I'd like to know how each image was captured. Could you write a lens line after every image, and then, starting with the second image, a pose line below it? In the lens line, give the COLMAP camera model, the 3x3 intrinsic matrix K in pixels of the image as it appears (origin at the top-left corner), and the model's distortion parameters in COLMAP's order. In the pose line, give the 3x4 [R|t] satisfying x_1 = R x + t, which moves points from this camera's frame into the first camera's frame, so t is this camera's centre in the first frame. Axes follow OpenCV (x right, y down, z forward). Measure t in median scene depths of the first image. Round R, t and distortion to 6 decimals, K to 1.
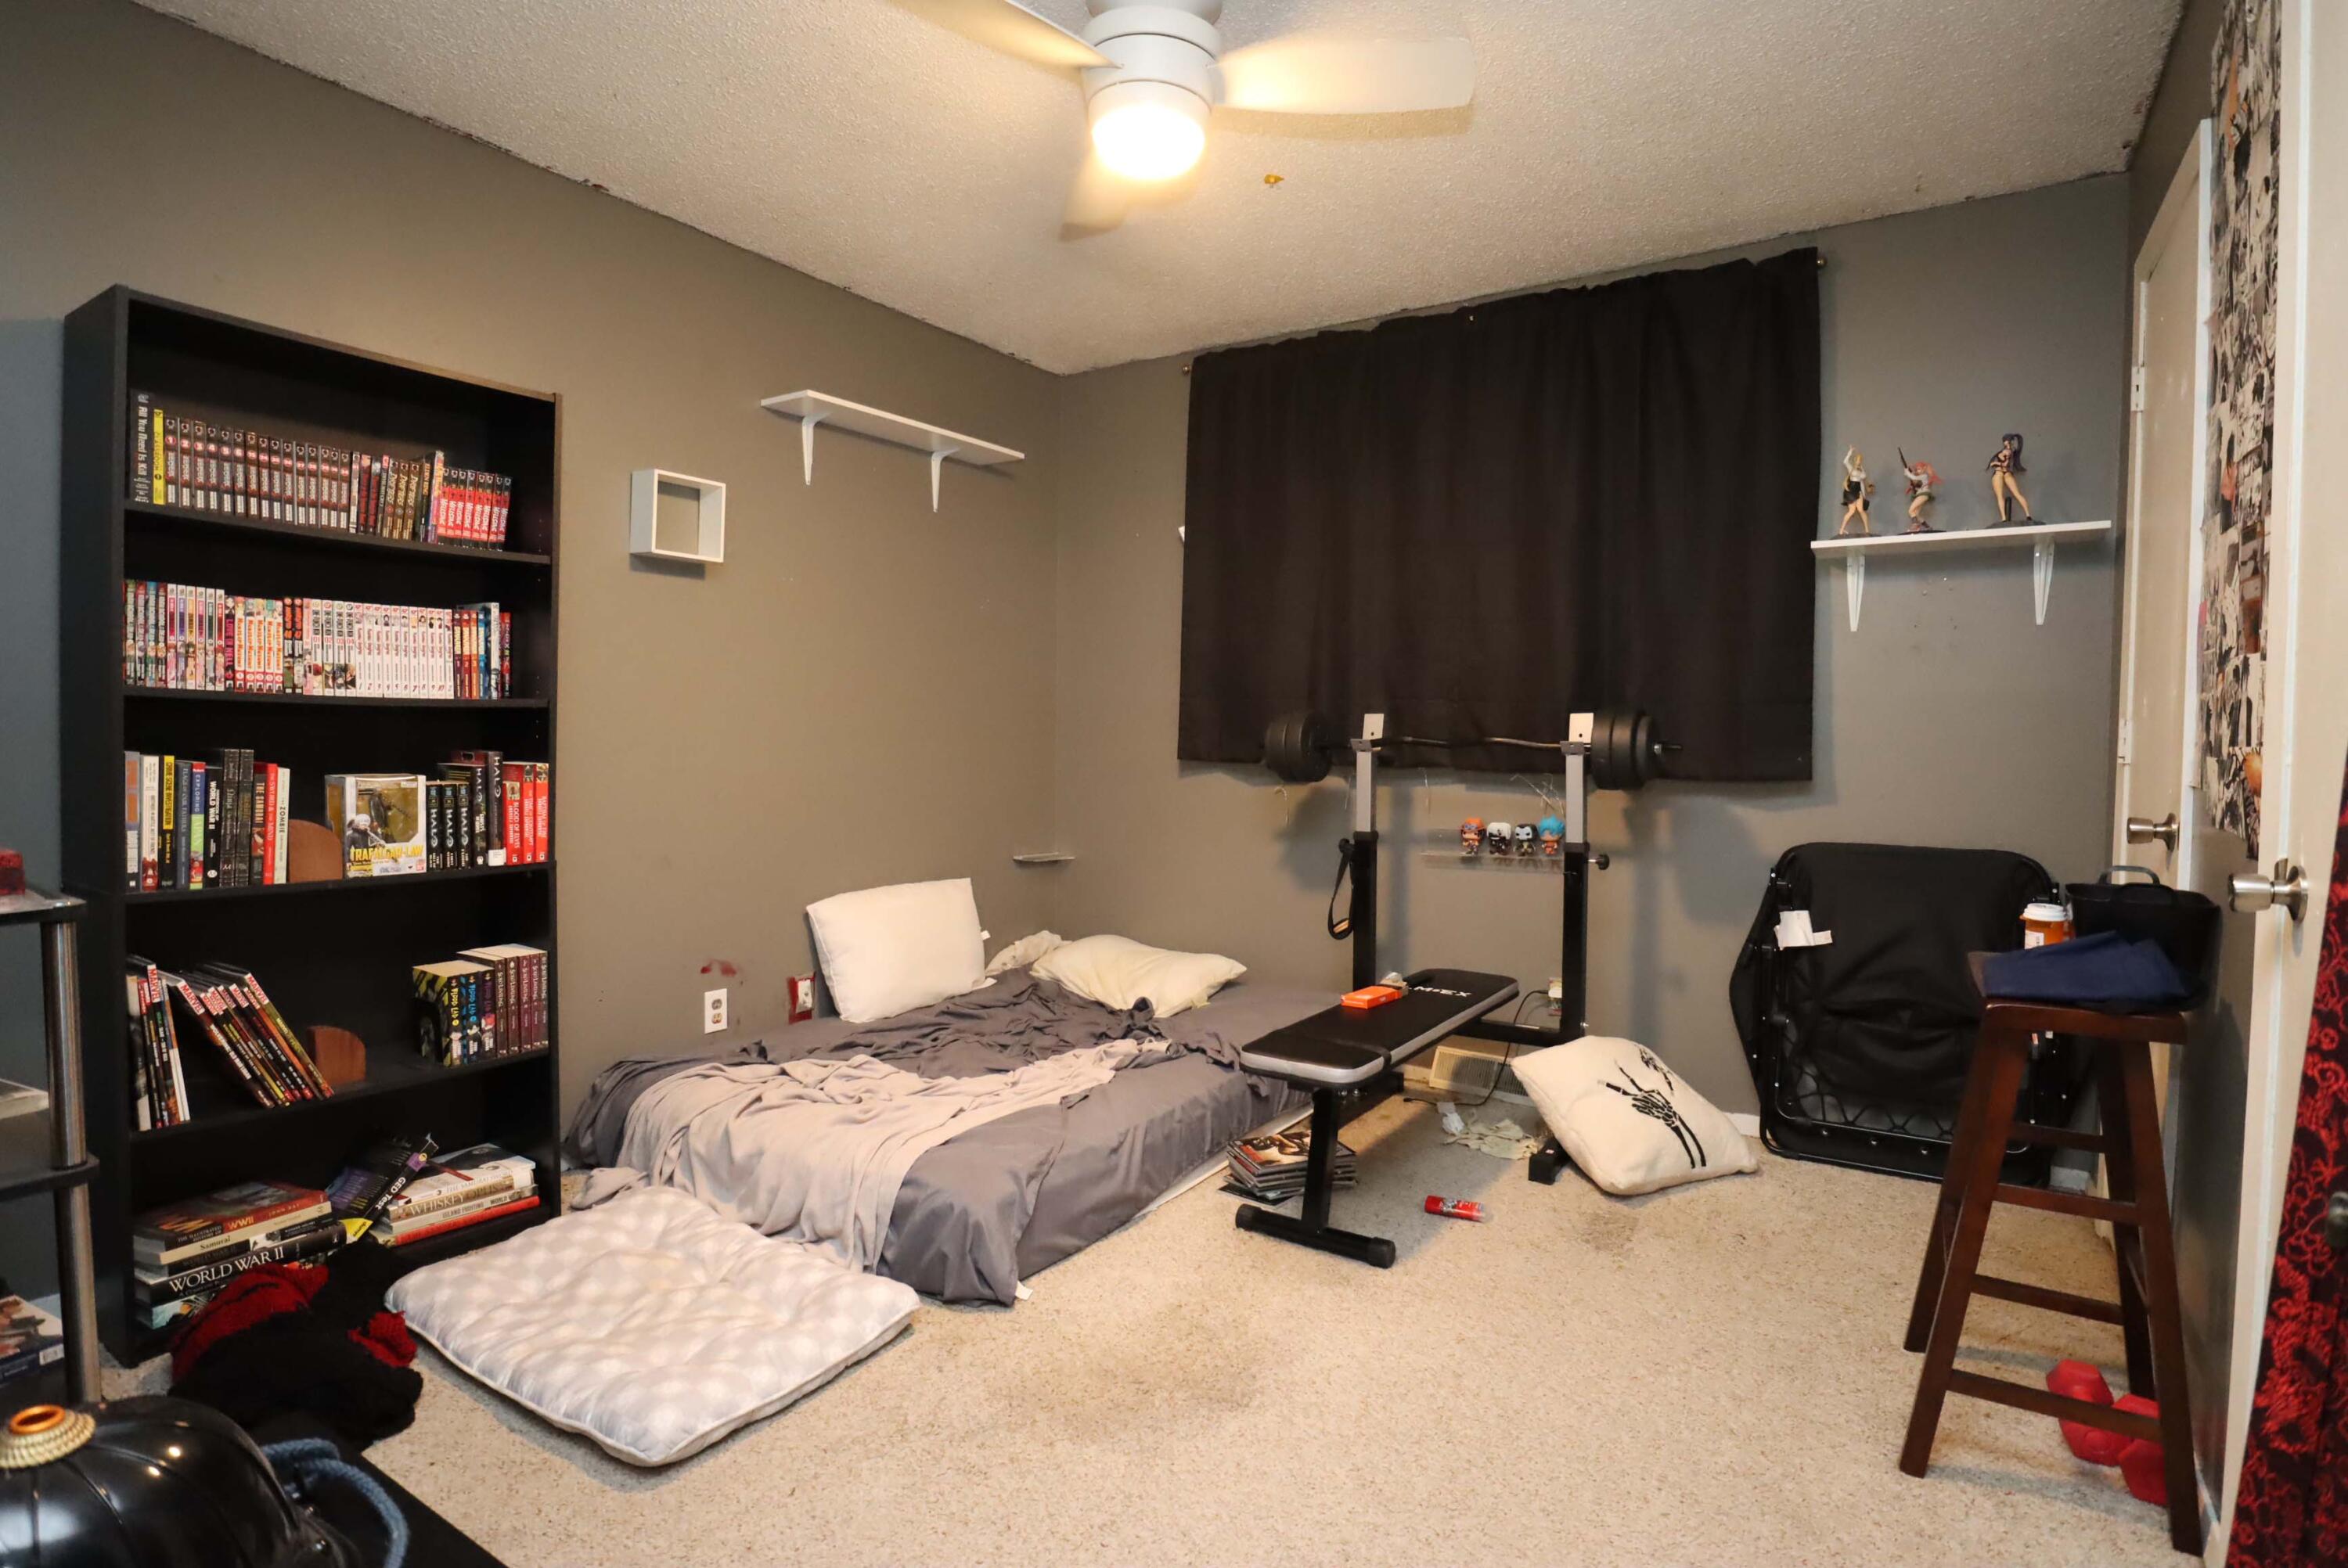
lens RADIAL K [[1323.3, 0, 1177.8], [0, 1323.3, 777.4], [0, 0, 1]] dist [-0.049104, 0.022465]
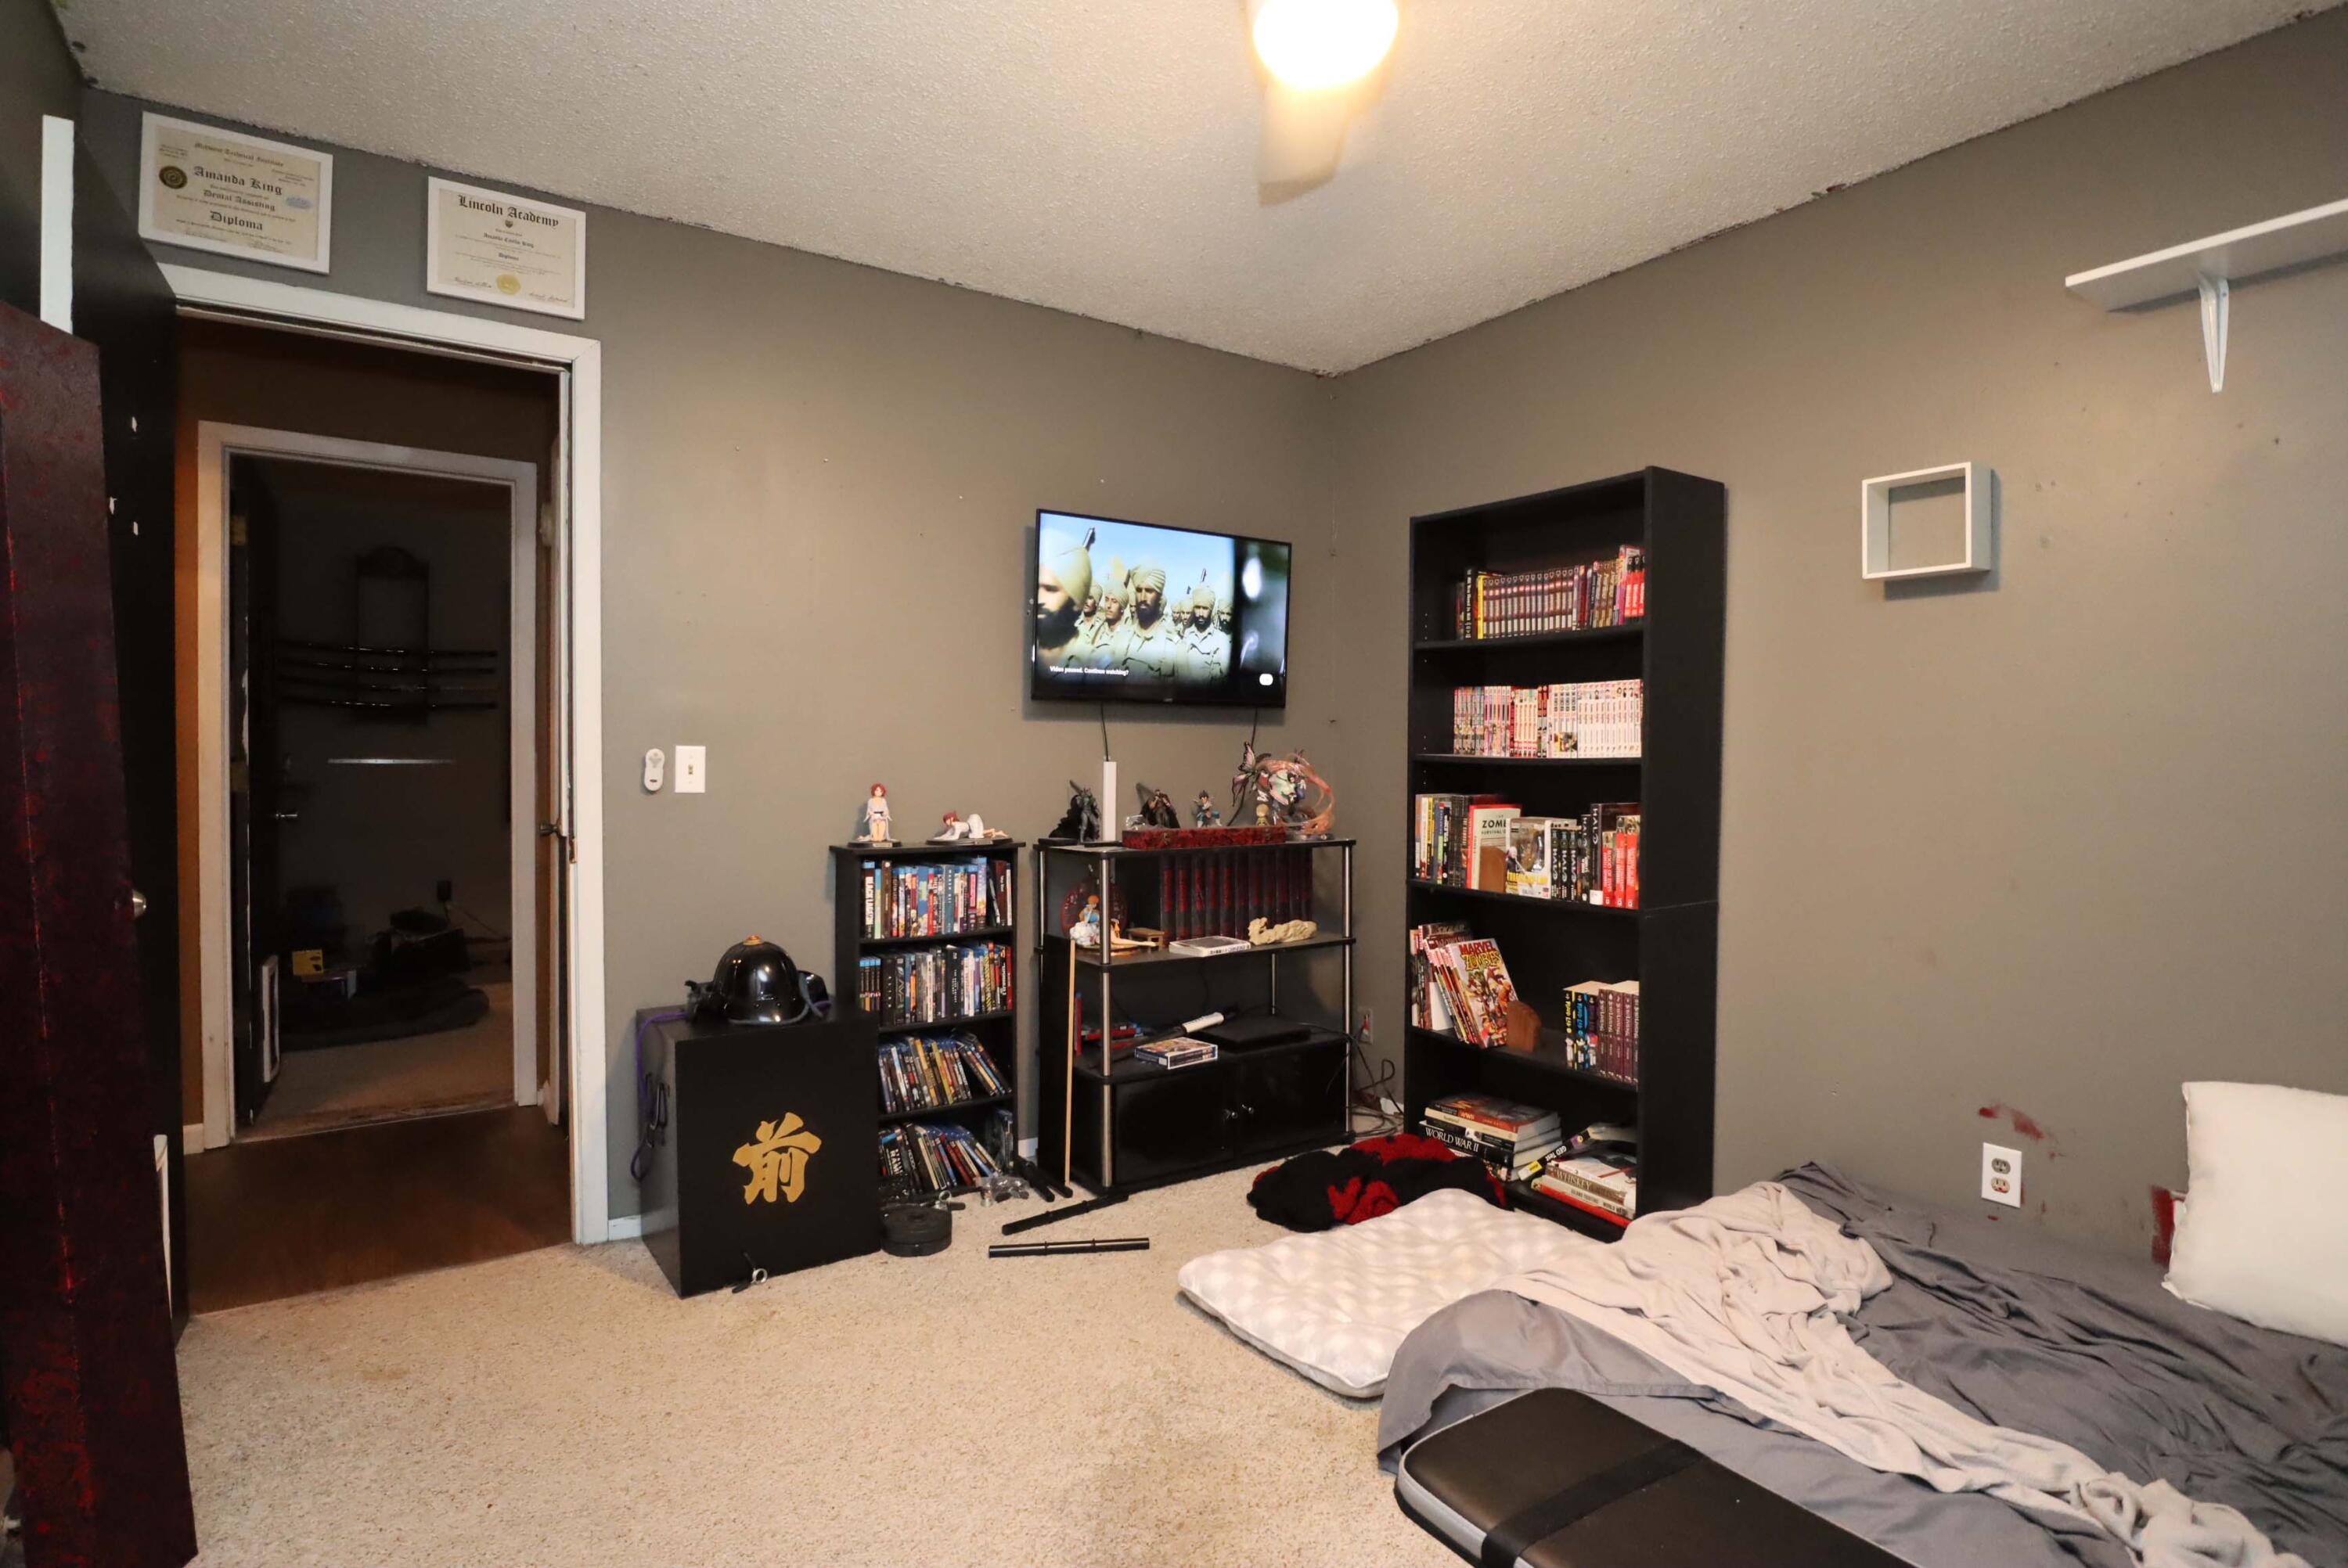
lens RADIAL K [[1298.6, 0, 1197.0], [0, 1298.6, 780.6], [0, 0, 1]] dist [-0.037009, 0.011257]
pose [[-0.451570, 0.001360, -0.892234, 0.689050], [-0.043041, 0.998801, 0.023306, -0.055305], [0.891197, 0.048927, -0.450971, 1.292036]]
